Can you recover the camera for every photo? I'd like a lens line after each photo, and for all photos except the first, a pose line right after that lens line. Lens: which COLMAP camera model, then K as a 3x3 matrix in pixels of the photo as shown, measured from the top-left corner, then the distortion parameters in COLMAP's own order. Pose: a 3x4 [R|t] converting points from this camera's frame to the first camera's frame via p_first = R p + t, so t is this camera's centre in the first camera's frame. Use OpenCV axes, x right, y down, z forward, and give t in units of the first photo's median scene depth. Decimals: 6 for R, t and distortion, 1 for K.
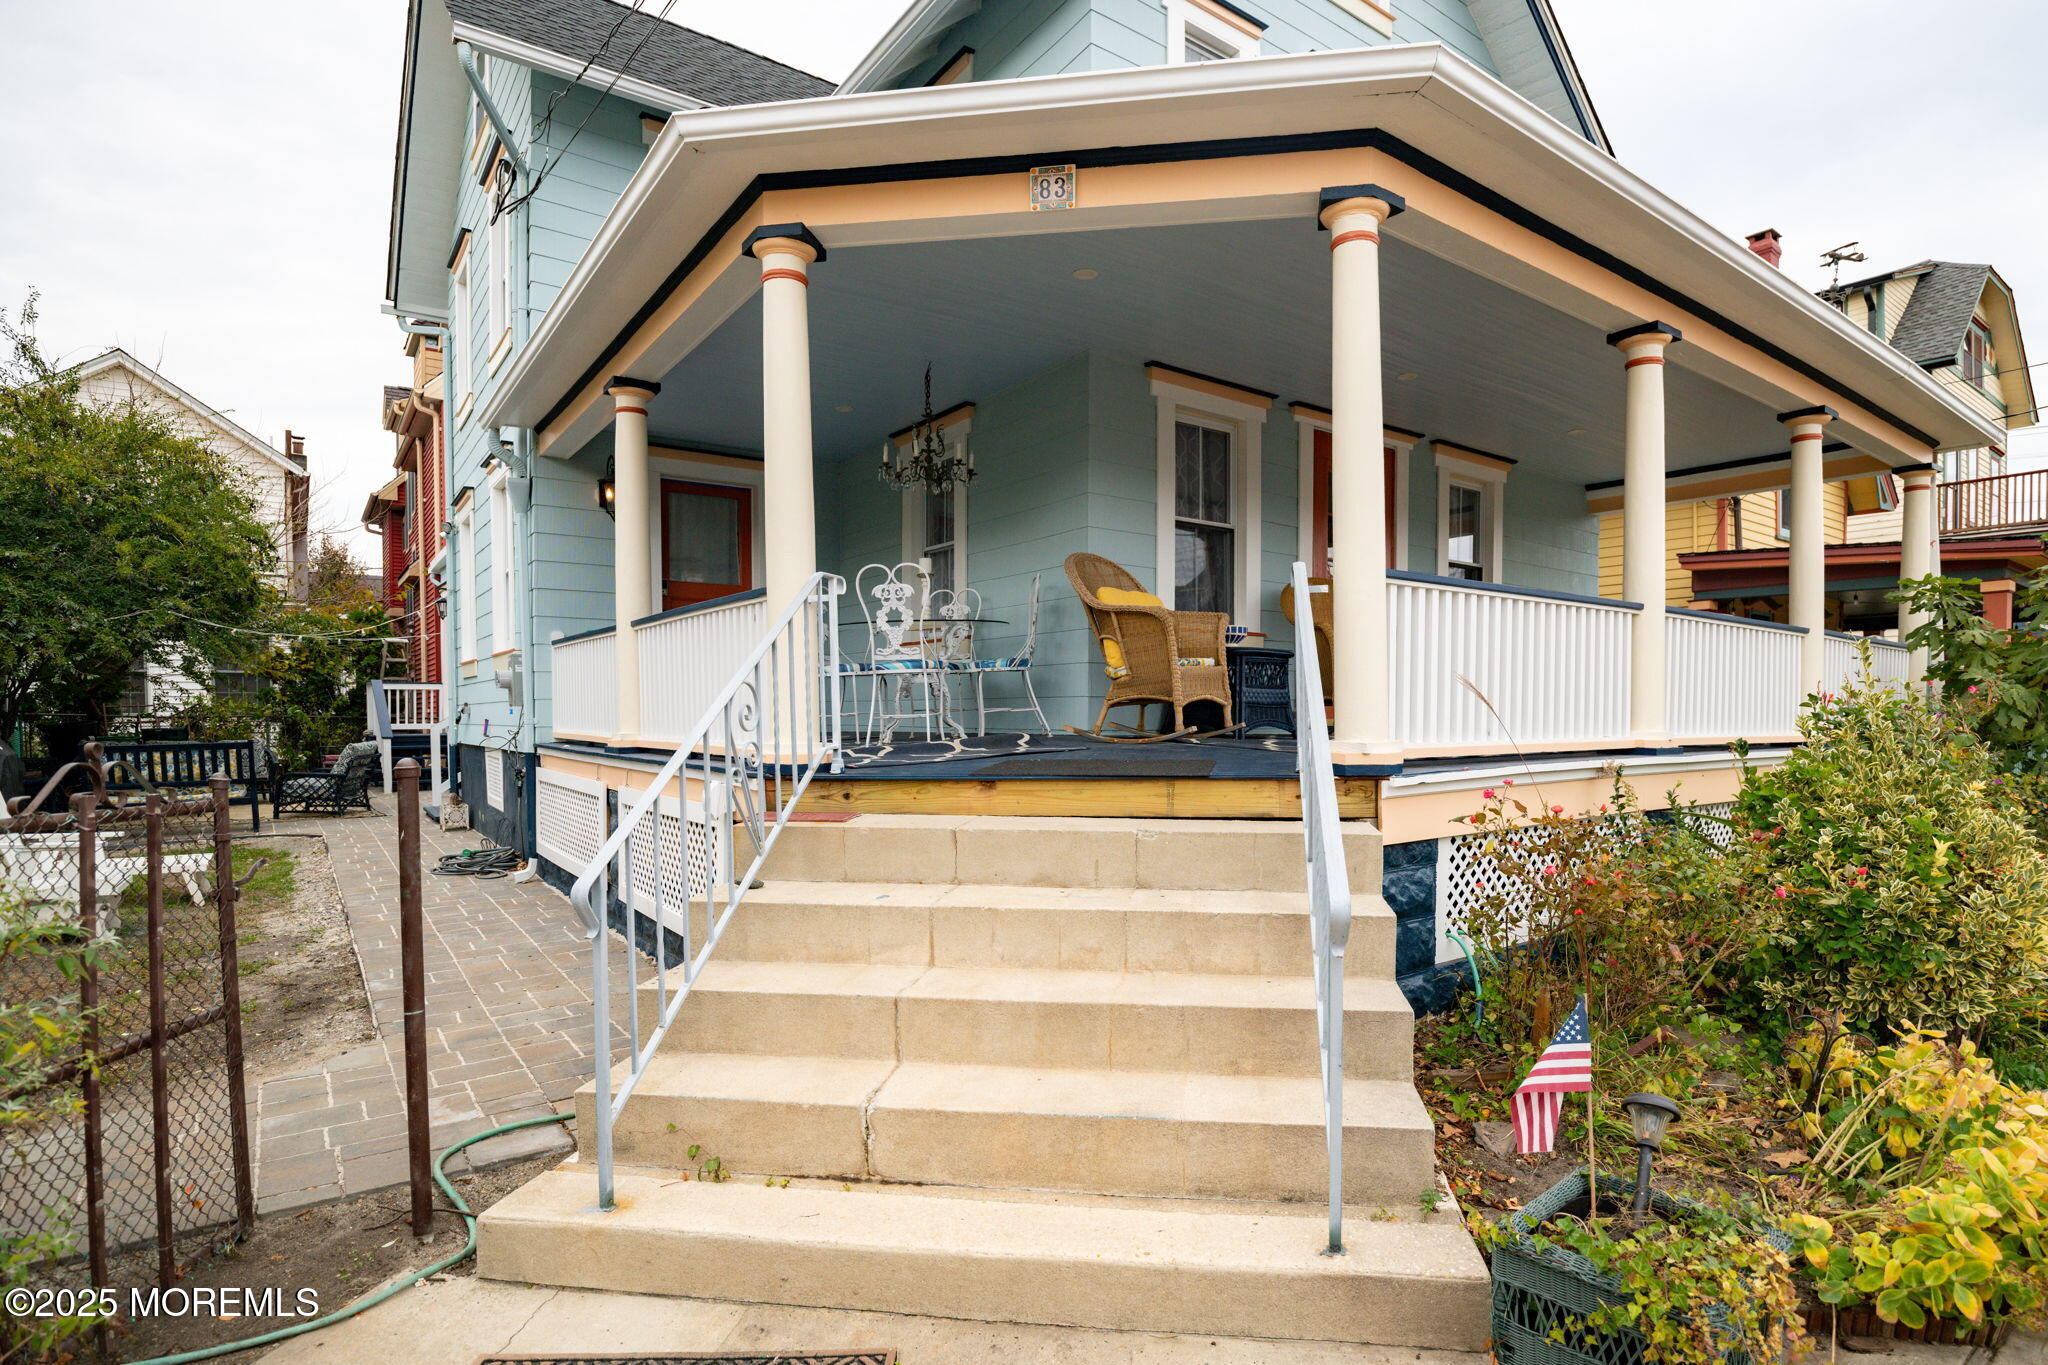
lens RADIAL K [[1034.2, 0, 1043.9], [0, 1034.2, 690.6], [0, 0, 1]] dist [-0.018936, -0.000729]
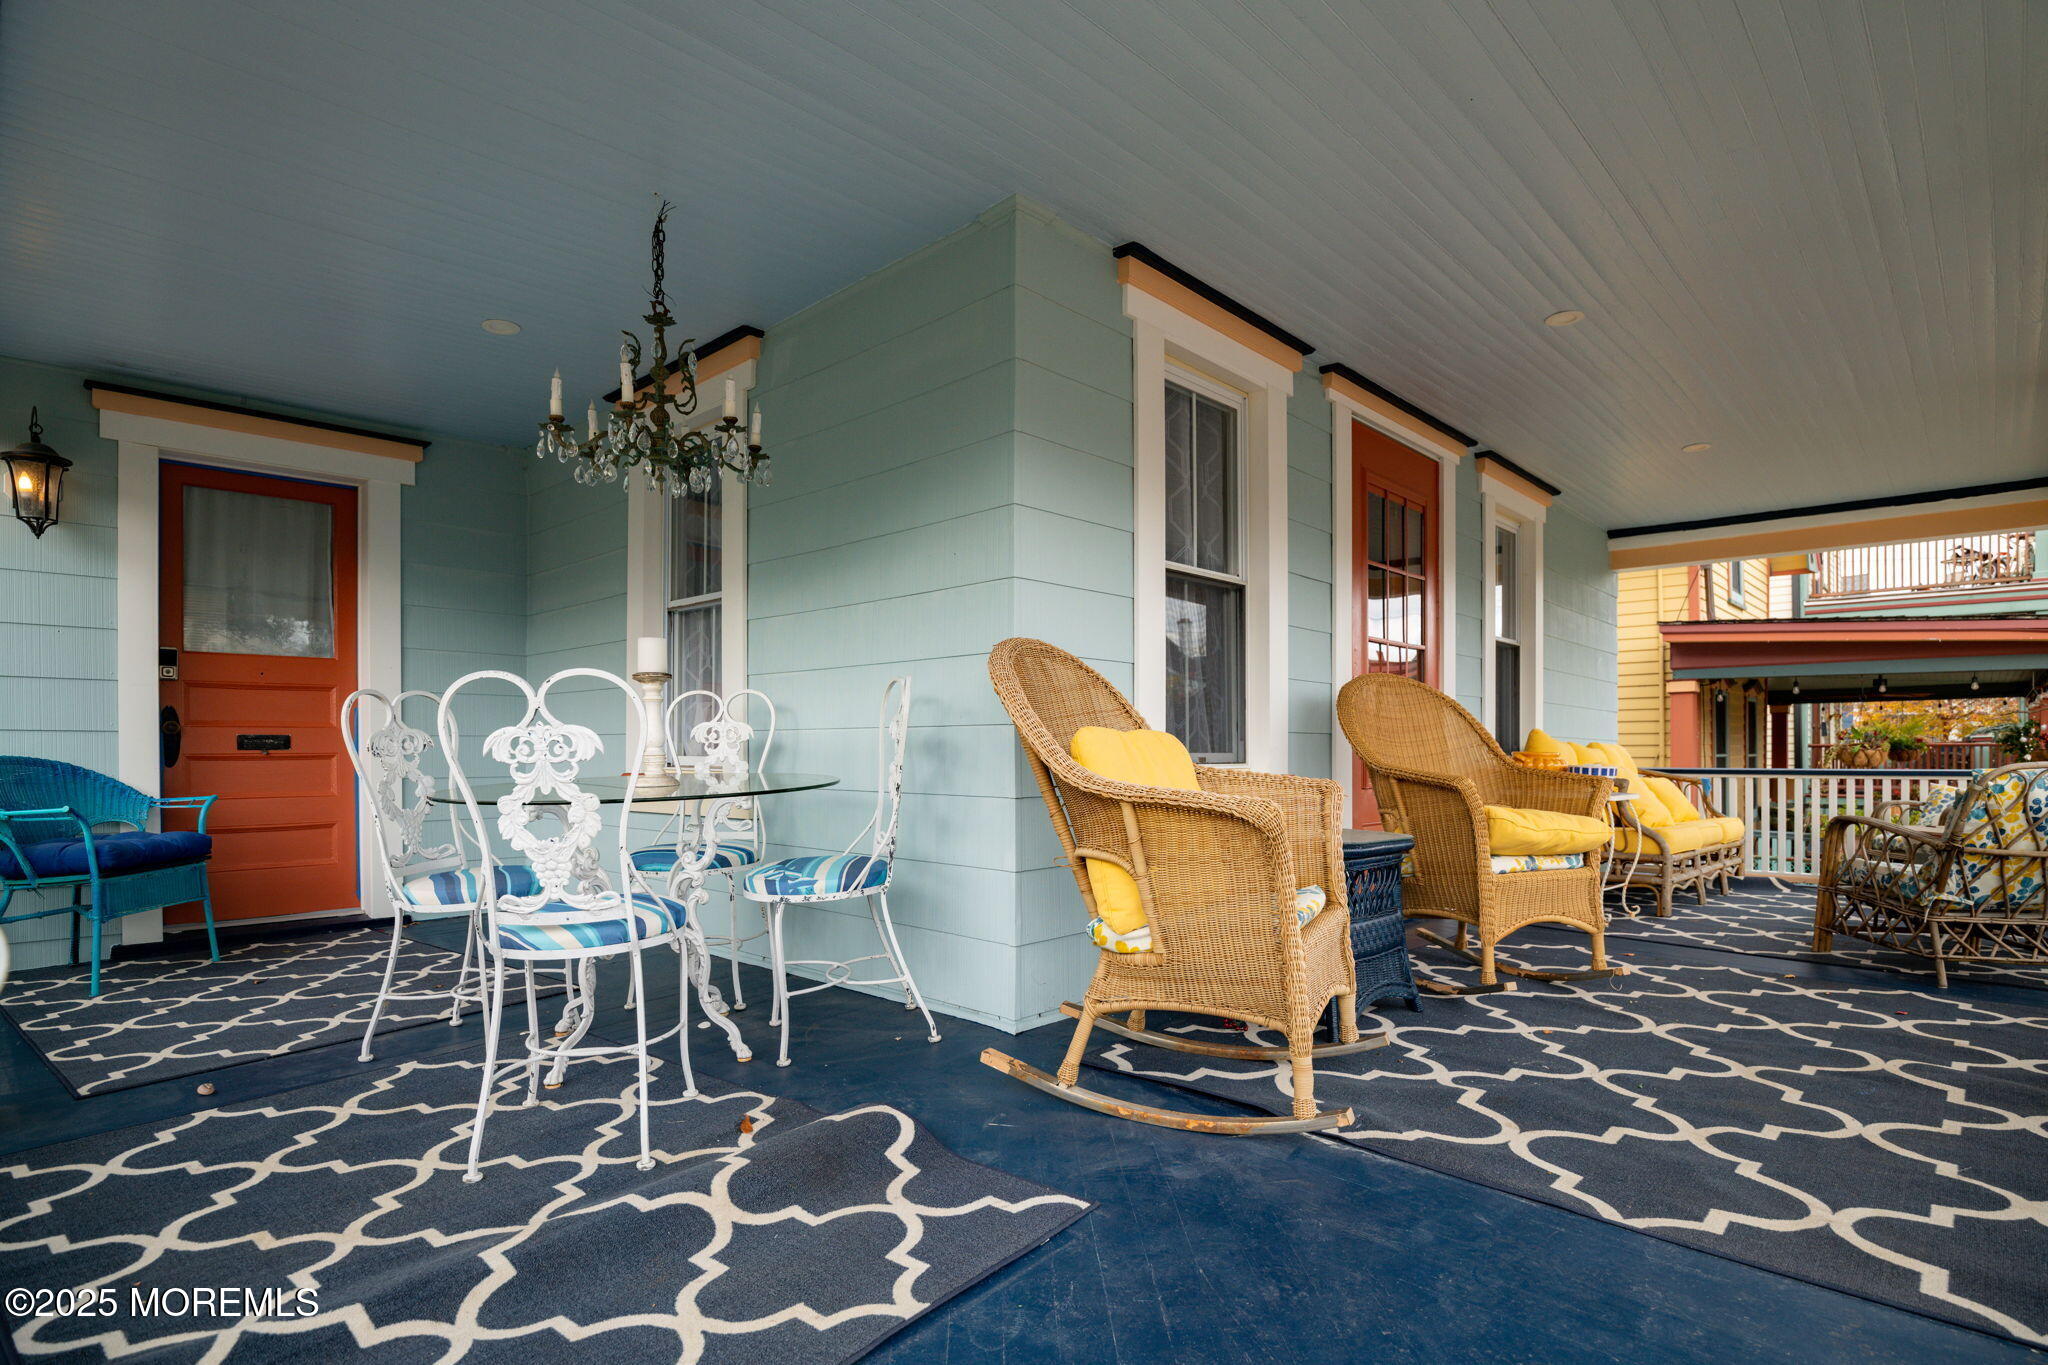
lens RADIAL K [[1034.2, 0, 990.4], [0, 1034.2, 741.1], [0, 0, 1]] dist [-0.018936, -0.000729]
pose [[0.987268, 0.002057, 0.159055, -0.039002], [-0.004503, 0.999877, 0.015023, -0.086278], [-0.159004, -0.015548, 0.987155, 0.509015]]
